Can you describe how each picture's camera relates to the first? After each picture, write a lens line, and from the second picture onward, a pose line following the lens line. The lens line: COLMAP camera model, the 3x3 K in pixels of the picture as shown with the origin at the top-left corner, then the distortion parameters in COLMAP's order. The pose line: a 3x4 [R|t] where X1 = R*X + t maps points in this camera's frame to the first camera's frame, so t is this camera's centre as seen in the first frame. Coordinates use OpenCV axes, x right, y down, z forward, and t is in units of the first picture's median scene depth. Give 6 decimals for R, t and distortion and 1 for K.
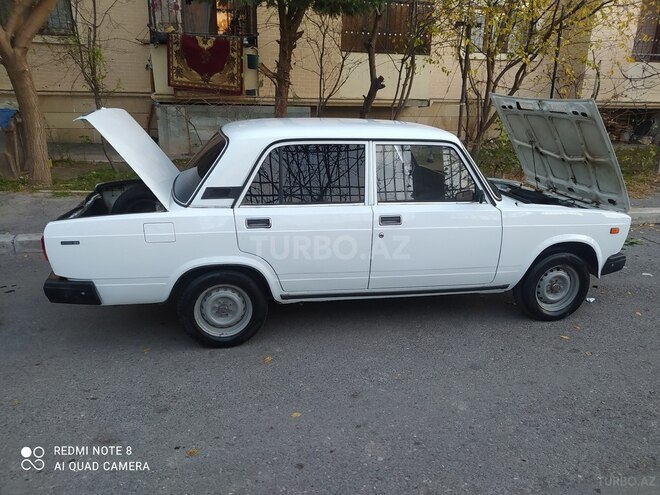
lens RADIAL K [[499.9, 0, 333.8], [0, 499.9, 248.2], [0, 0, 1]] dist [0.097347, -0.148327]
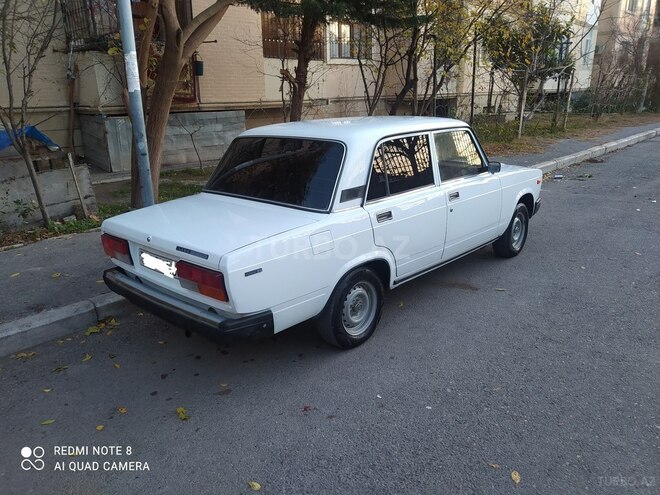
lens RADIAL K [[499.9, 0, 333.8], [0, 499.9, 248.2], [0, 0, 1]] dist [0.097347, -0.148327]
pose [[0.820305, -0.211331, 0.531449, -0.766462], [0.214547, 0.975073, 0.056578, -0.063437], [-0.530159, 0.067610, 0.845198, 0.156955]]
